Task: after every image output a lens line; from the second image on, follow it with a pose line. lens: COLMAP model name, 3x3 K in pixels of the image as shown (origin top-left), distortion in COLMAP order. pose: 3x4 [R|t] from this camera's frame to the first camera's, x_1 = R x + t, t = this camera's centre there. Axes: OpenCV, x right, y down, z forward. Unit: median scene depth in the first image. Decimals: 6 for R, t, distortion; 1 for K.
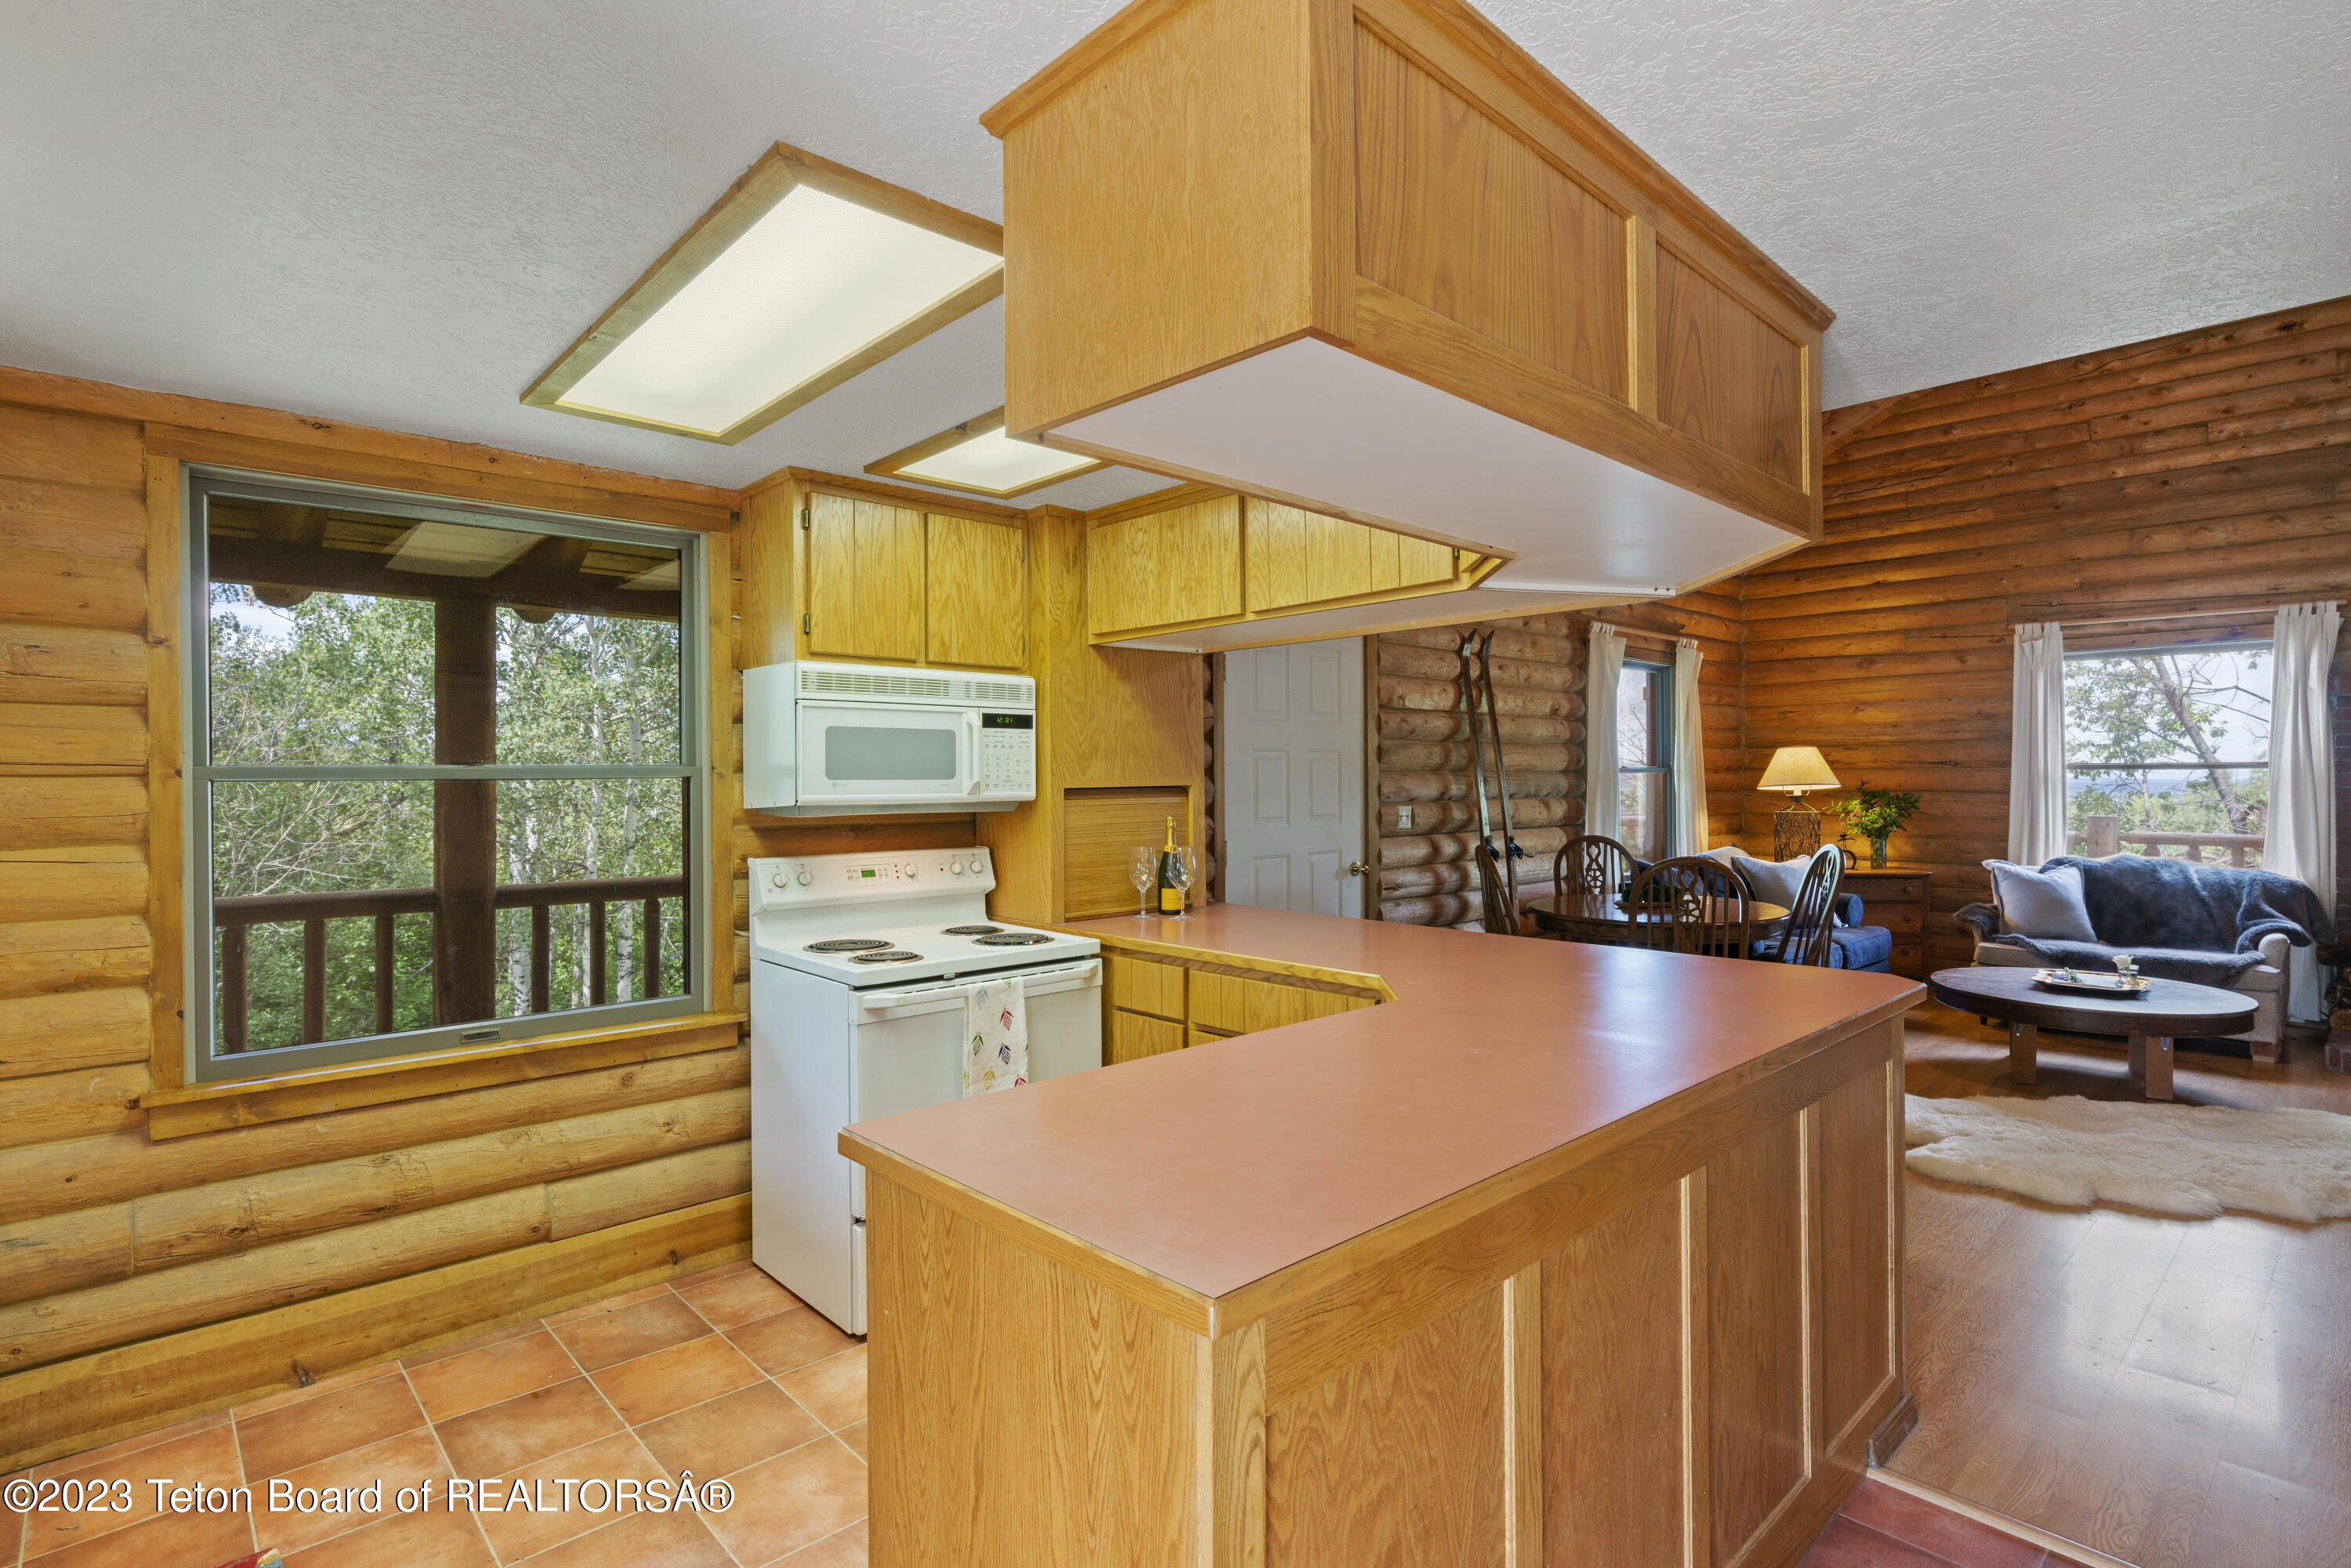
lens RADIAL K [[1124.1, 0, 1192.1], [0, 1124.1, 784.2], [0, 0, 1]] dist [-0.002989, -0.001155]
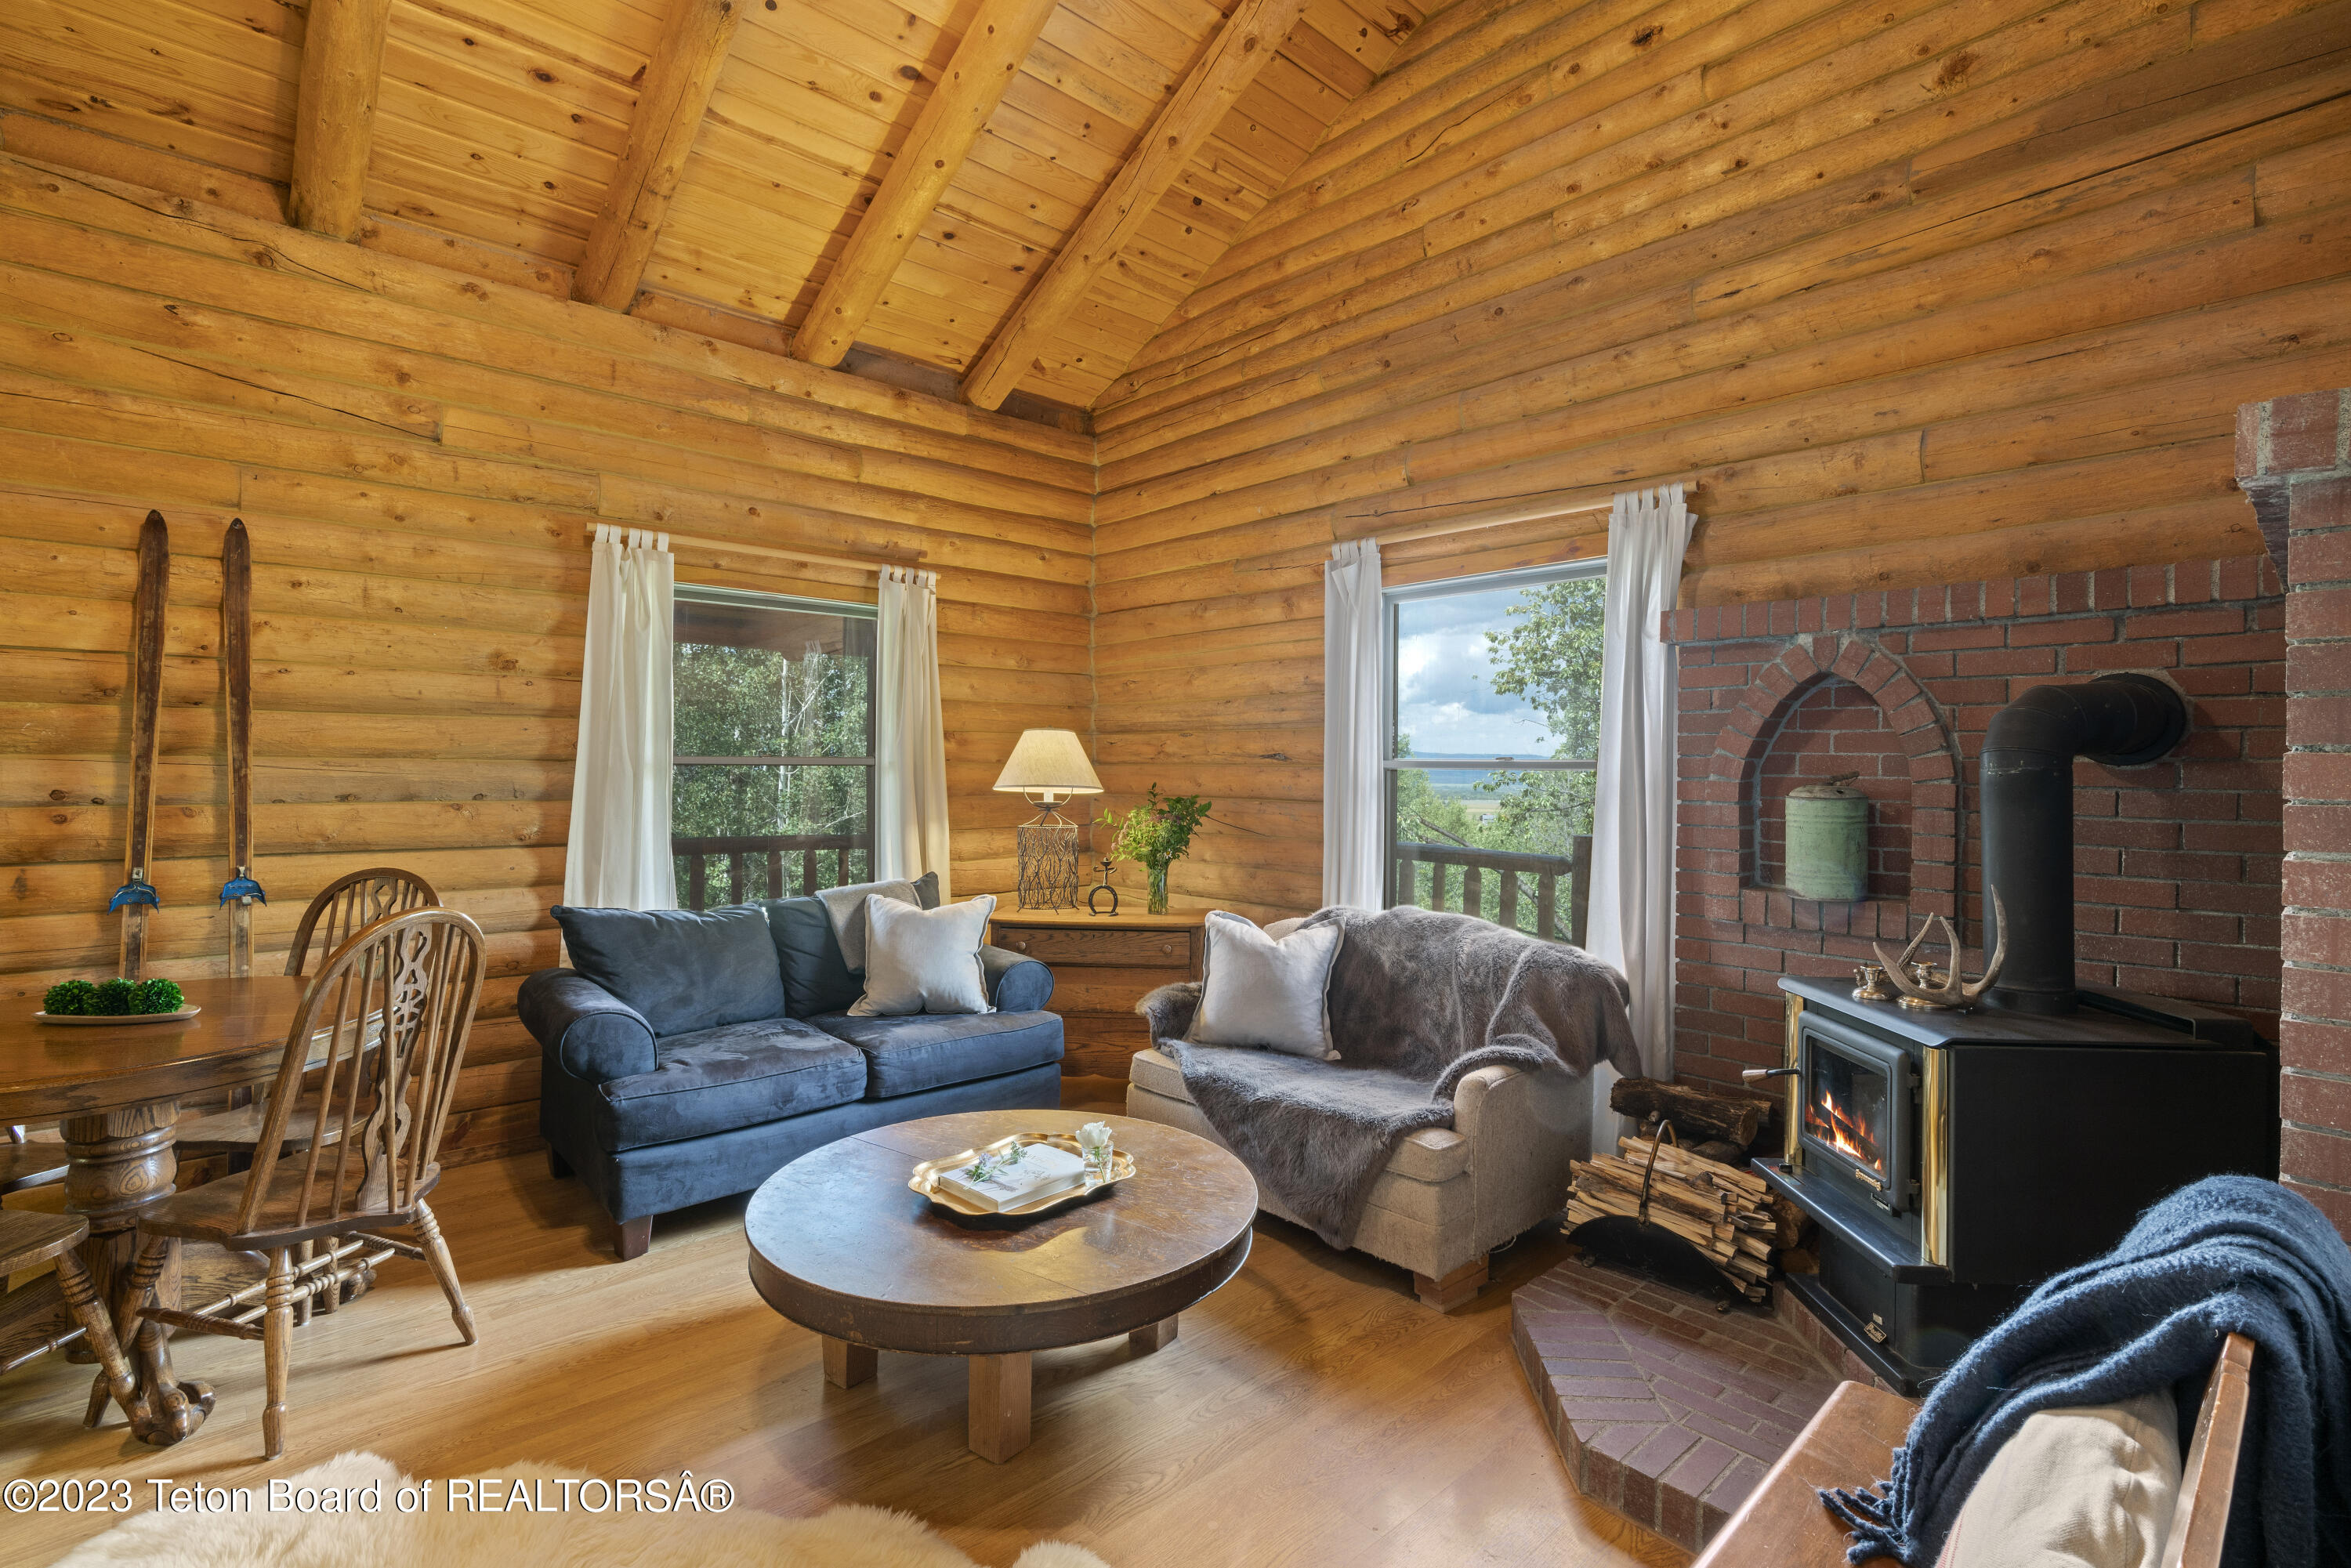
lens RADIAL K [[1124.1, 0, 1154.5], [0, 1124.1, 769.5], [0, 0, 1]] dist [-0.002989, -0.001155]
pose [[0.999843, 0.015412, -0.008718, 0.629928], [-0.015521, 0.999799, -0.012654, -0.002283], [0.008521, 0.012787, 0.999882, 0.343944]]
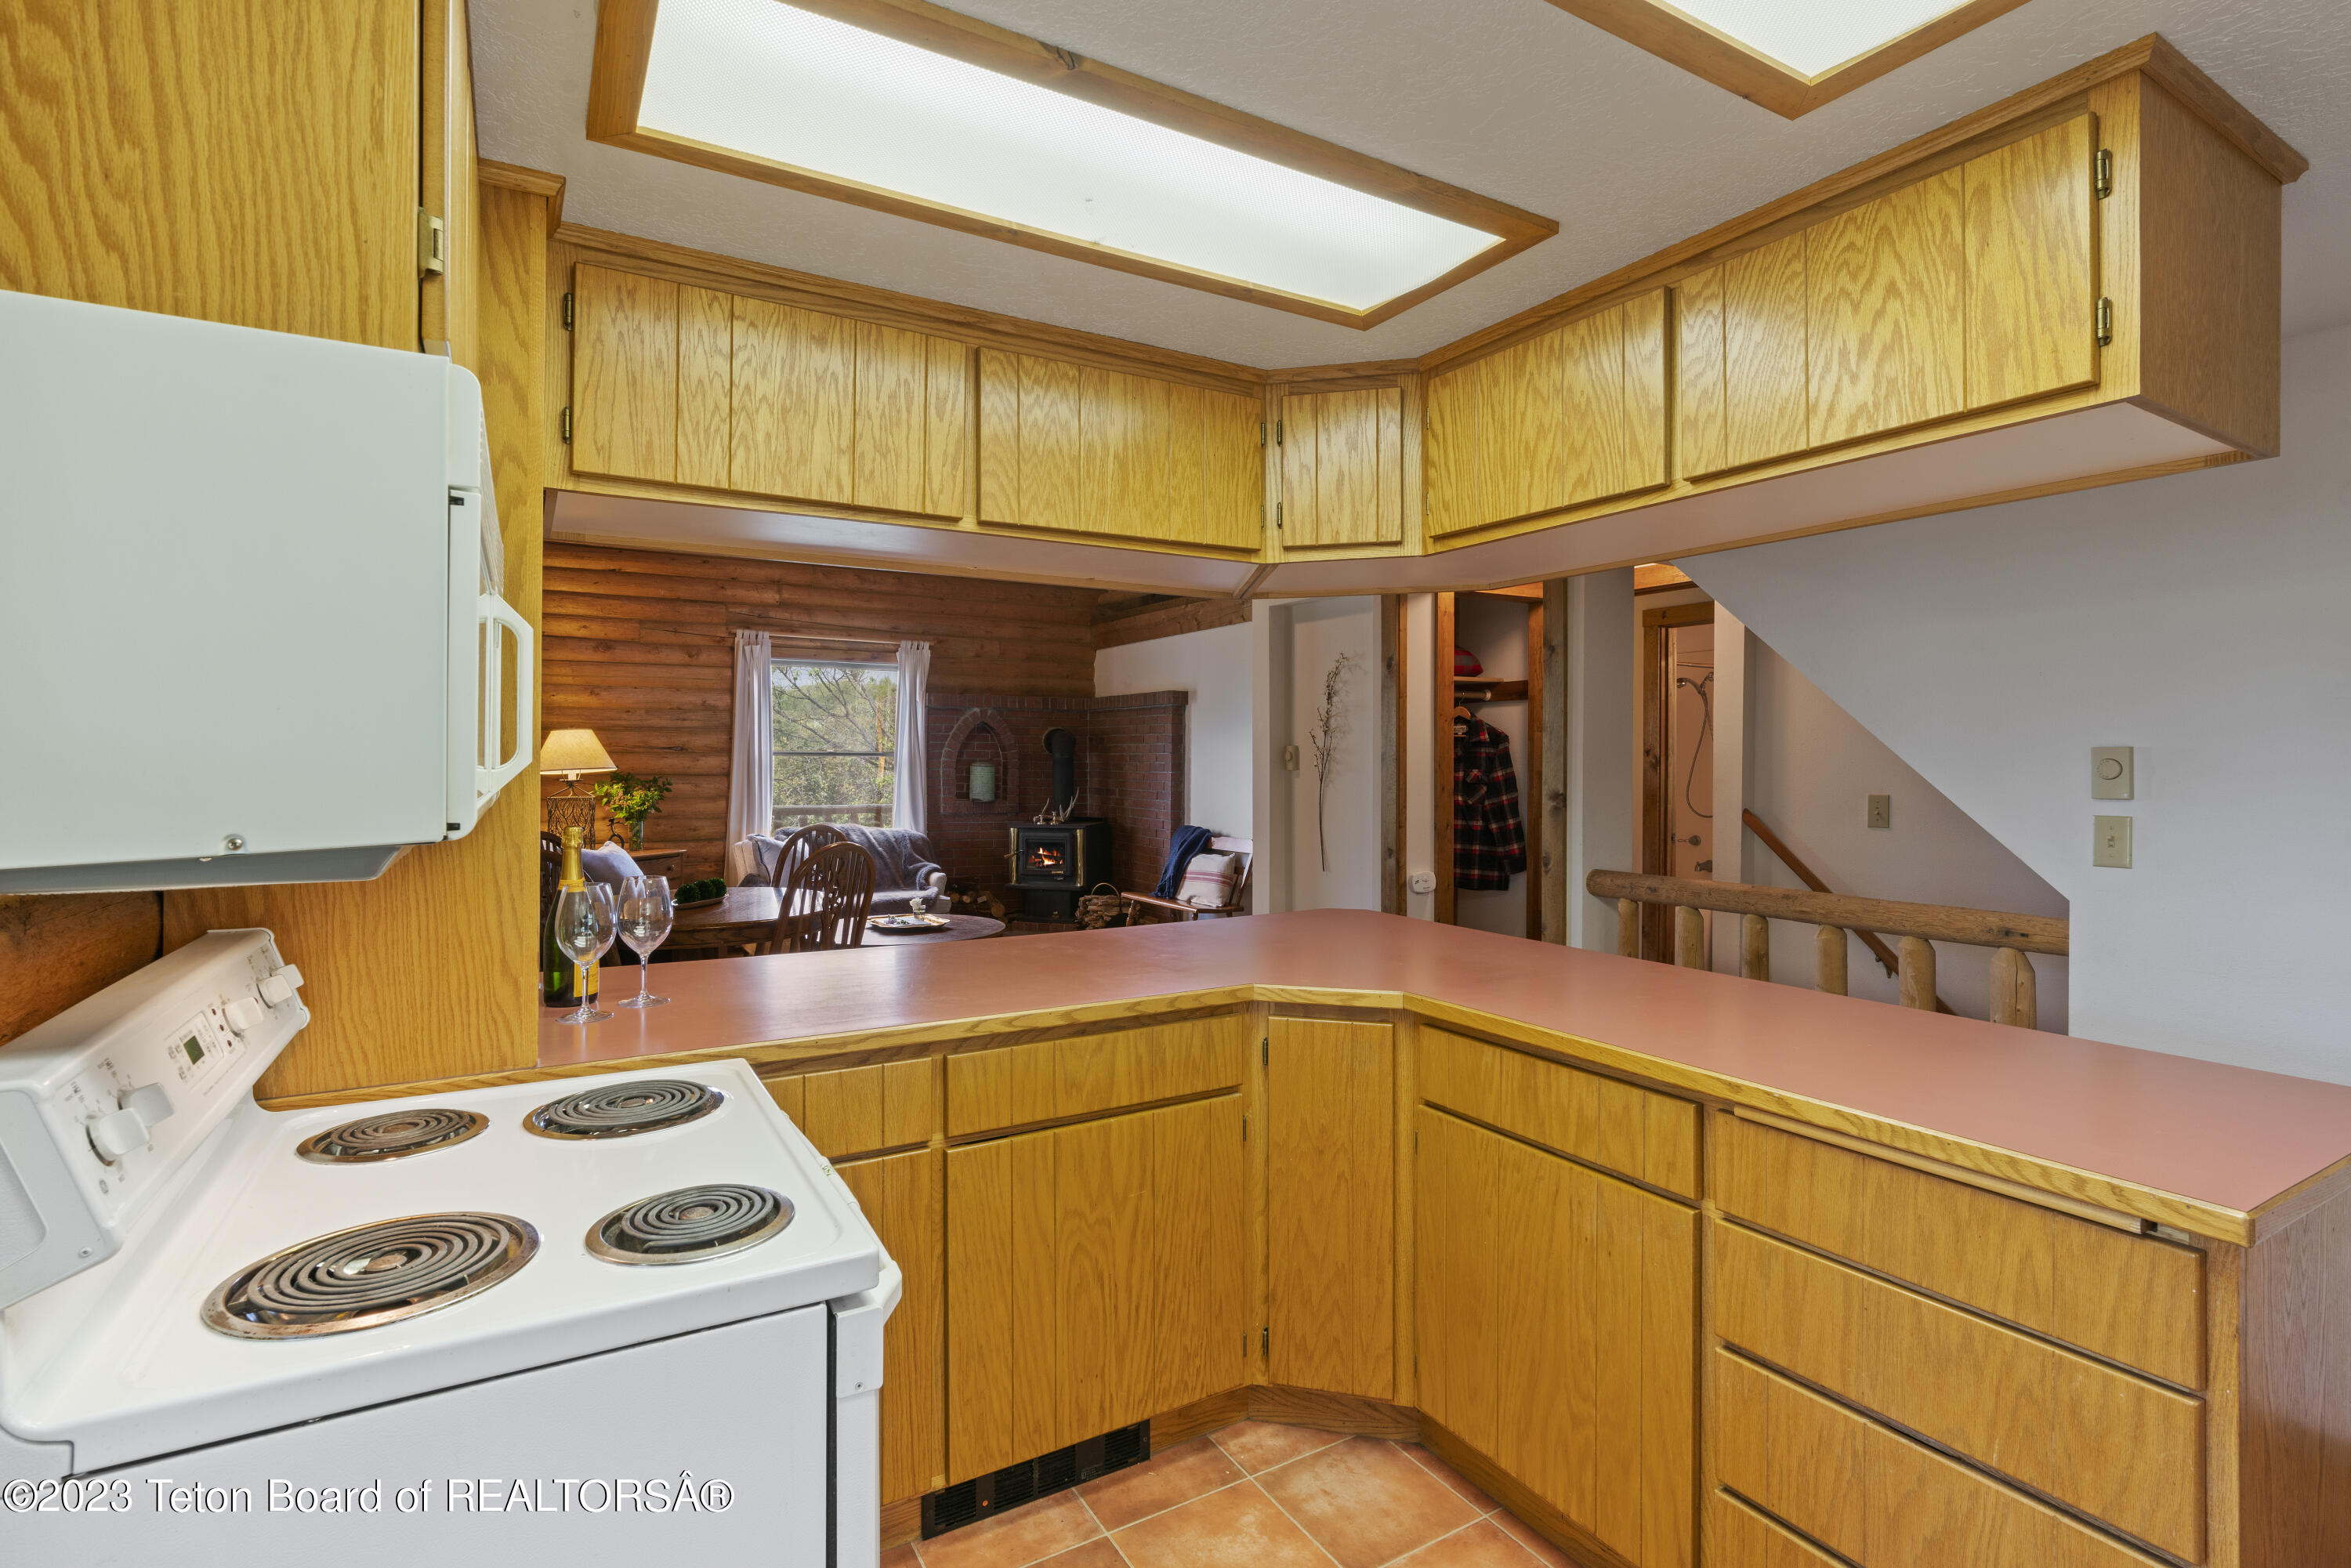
lens RADIAL K [[1087.8, 0, 1167.2], [0, 1087.8, 767.5], [0, 0, 1]] dist [-0.020993, -0.000144]
pose [[0.221864, -0.002535, 0.975074, -0.246802], [0.002797, 0.999994, 0.001964, -0.001092], [-0.975074, 0.002292, 0.221870, 0.319265]]
